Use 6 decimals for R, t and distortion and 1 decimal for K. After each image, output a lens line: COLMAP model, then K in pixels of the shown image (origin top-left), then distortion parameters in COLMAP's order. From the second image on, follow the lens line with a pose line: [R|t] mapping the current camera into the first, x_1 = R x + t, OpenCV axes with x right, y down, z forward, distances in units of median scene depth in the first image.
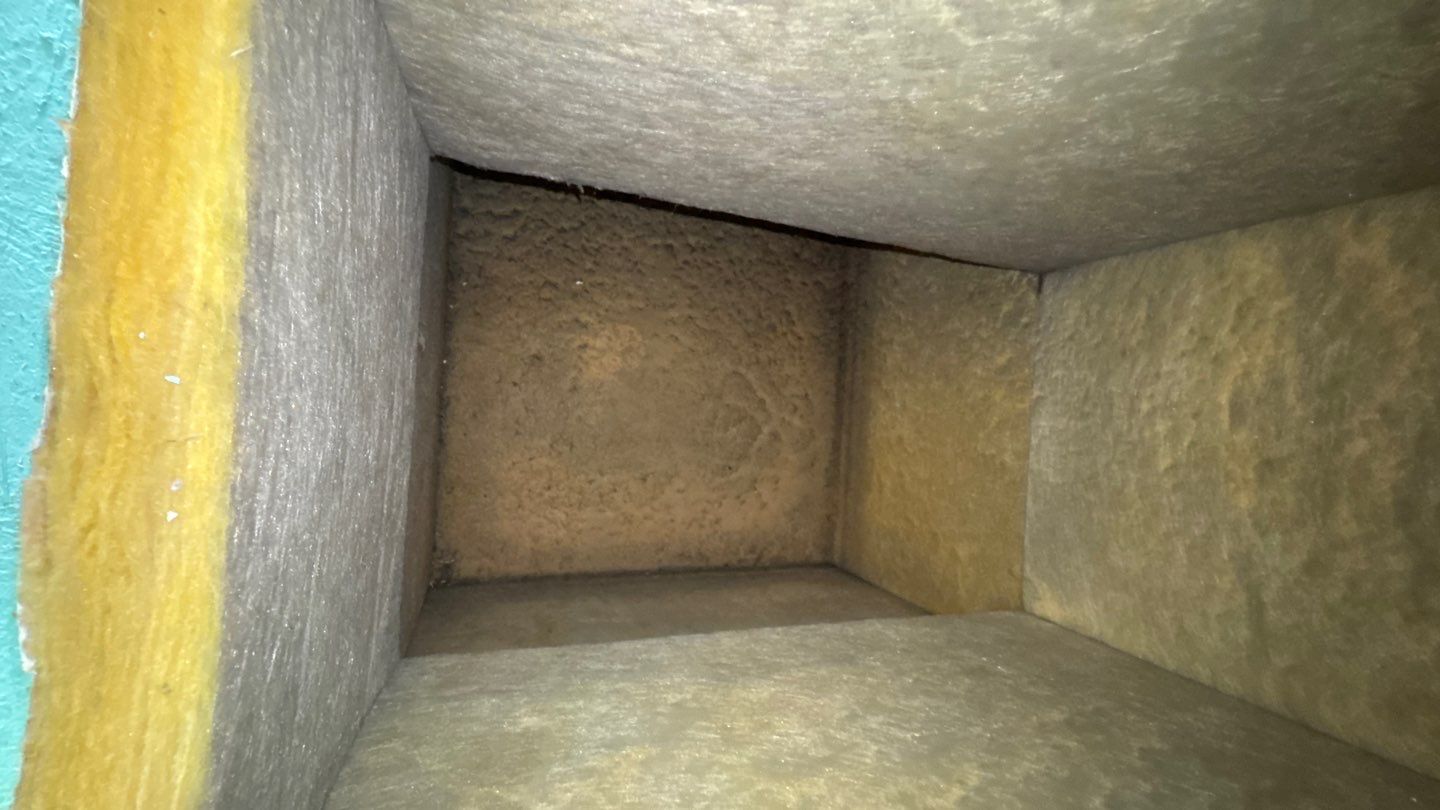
lens RADIAL K [[573.9, 0, 722.1], [0, 573.9, 402.9], [0, 0, 1]] dist [-0.008452, 0.000734]
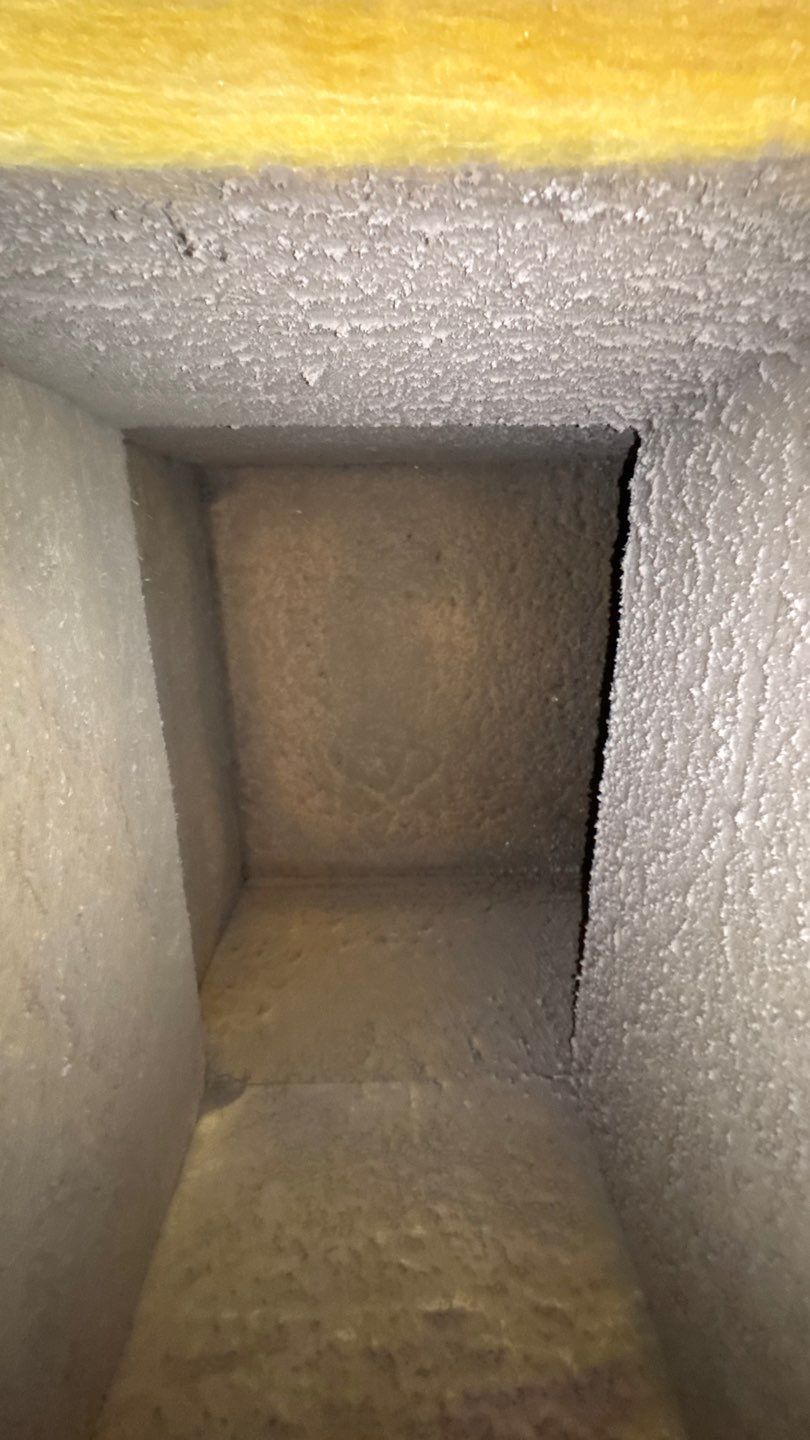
lens RADIAL K [[573.9, 0, 407.4], [0, 573.9, 723.6], [0, 0, 1]] dist [-0.008452, 0.000734]
pose [[0.076474, 0.995686, -0.052542, 0.011321], [-0.997022, 0.075837, -0.014020, 0.010308], [-0.009974, 0.053458, 0.998520, 0.042676]]
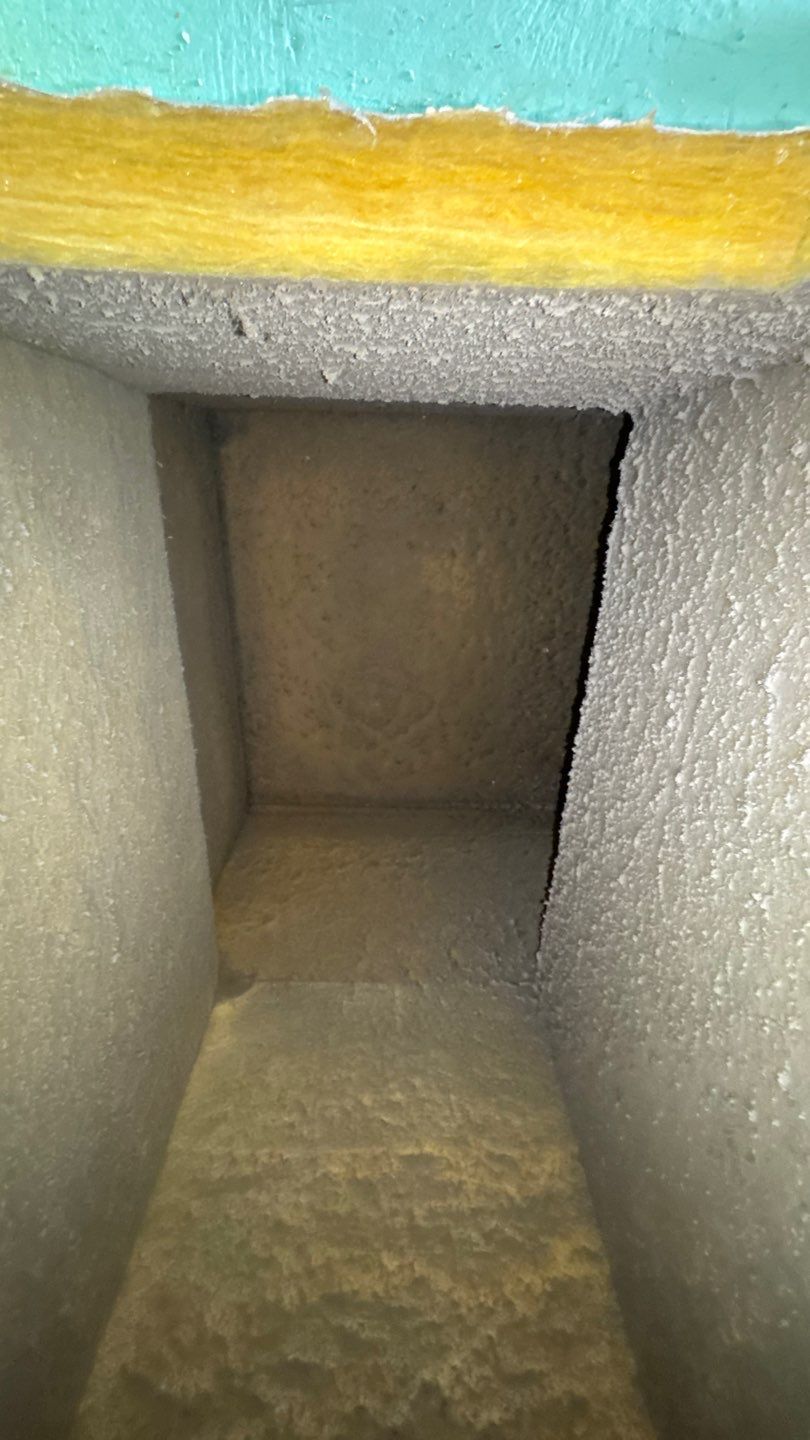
lens RADIAL K [[573.9, 0, 406.4], [0, 573.9, 722.9], [0, 0, 1]] dist [-0.008452, 0.000734]
pose [[0.038011, 0.997057, 0.066575, -0.016919], [-0.999181, 0.038846, -0.011285, 0.009731], [-0.013838, -0.066091, 0.997718, -0.040833]]
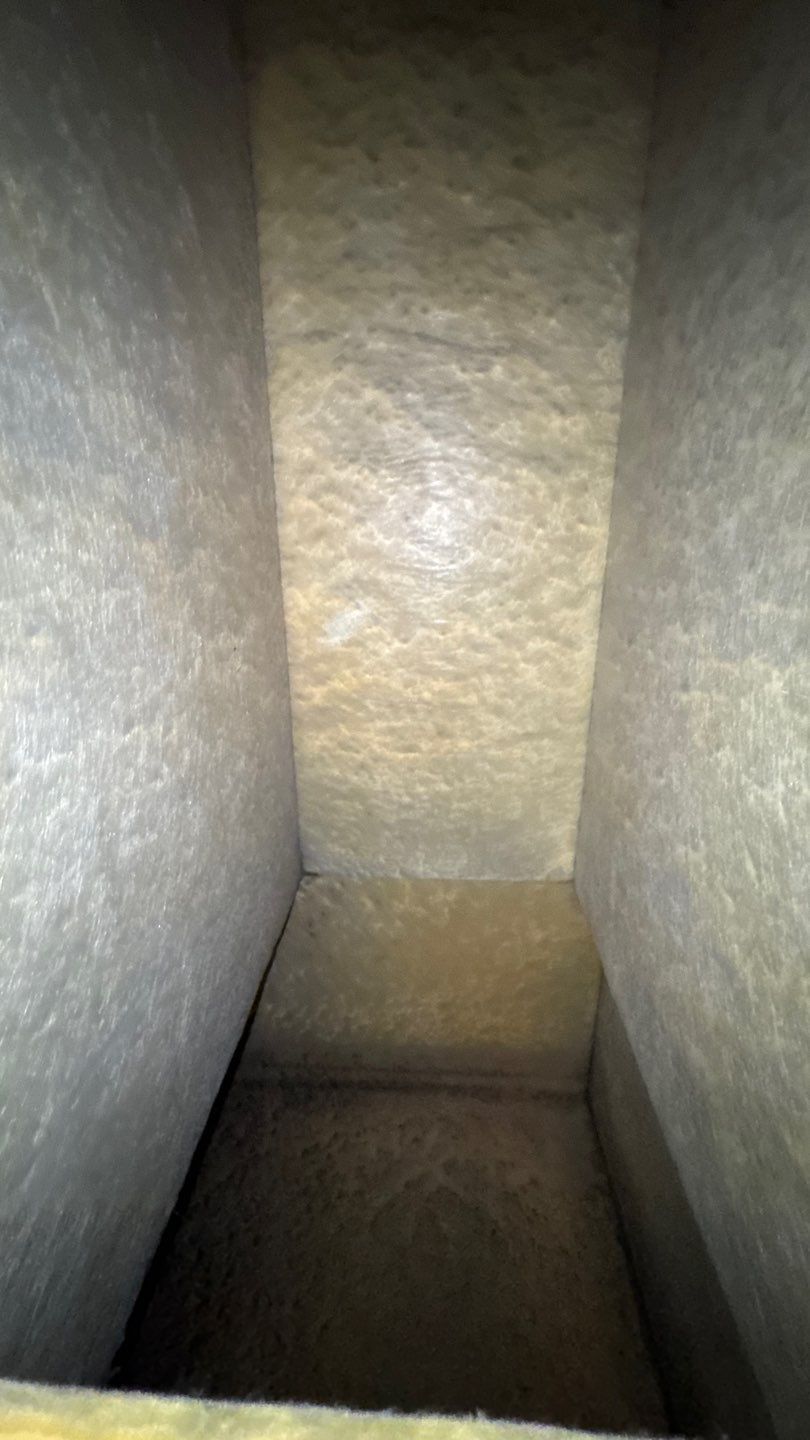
lens RADIAL K [[573.9, 0, 406.8], [0, 573.9, 716.7], [0, 0, 1]] dist [-0.008452, 0.000734]
pose [[-0.016968, -0.630292, 0.776173, -0.204603], [0.999827, -0.016590, 0.008385, -0.001562], [0.007592, 0.776181, 0.630464, -0.057777]]
